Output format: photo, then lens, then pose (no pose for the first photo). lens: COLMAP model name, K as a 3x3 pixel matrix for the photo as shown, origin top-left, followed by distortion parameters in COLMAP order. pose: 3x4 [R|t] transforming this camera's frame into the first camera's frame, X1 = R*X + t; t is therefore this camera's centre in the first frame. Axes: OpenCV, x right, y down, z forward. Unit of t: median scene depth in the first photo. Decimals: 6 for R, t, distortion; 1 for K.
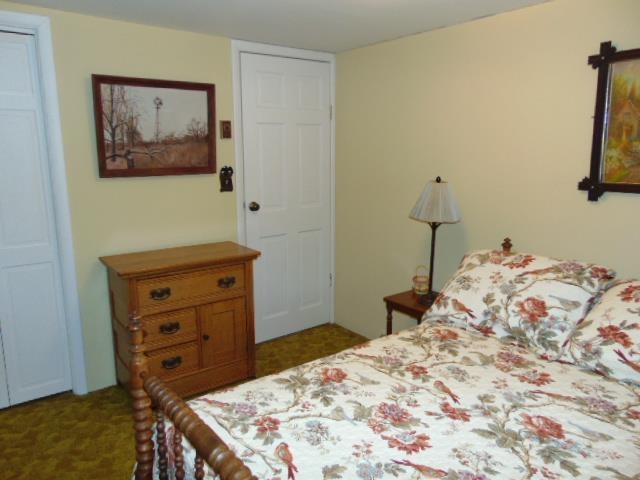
lens RADIAL K [[476.3, 0, 319.9], [0, 476.3, 239.6], [0, 0, 1]] dist [-0.013586, 0.045019]
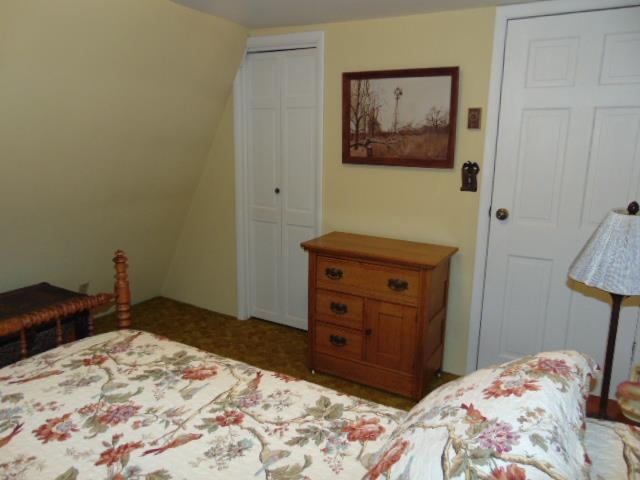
lens RADIAL K [[476.3, 0, 318.5], [0, 476.3, 239.4], [0, 0, 1]] dist [-0.013586, 0.045019]
pose [[0.397295, 0.204013, -0.894726, 0.576747], [-0.195637, 0.971392, 0.134623, -0.095044], [0.896595, 0.121556, 0.425842, 0.483880]]
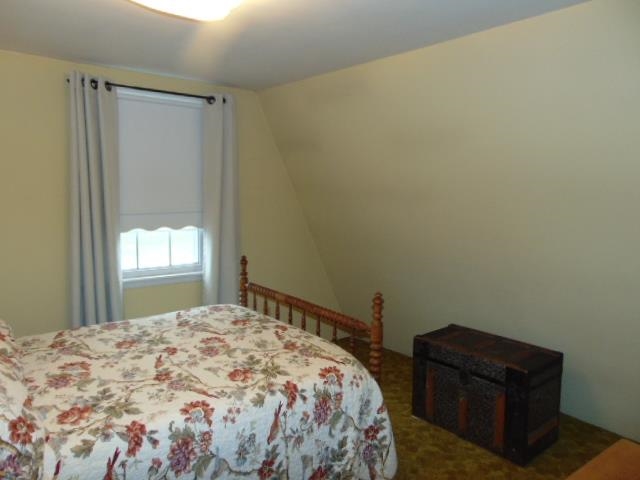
lens RADIAL K [[476.3, 0, 322.1], [0, 476.3, 239.3], [0, 0, 1]] dist [-0.013586, 0.045019]
pose [[-0.999526, -0.014824, -0.026998, -0.086166], [-0.022068, 0.956168, 0.291987, -0.235524], [0.021486, 0.292444, -0.956041, 1.260867]]
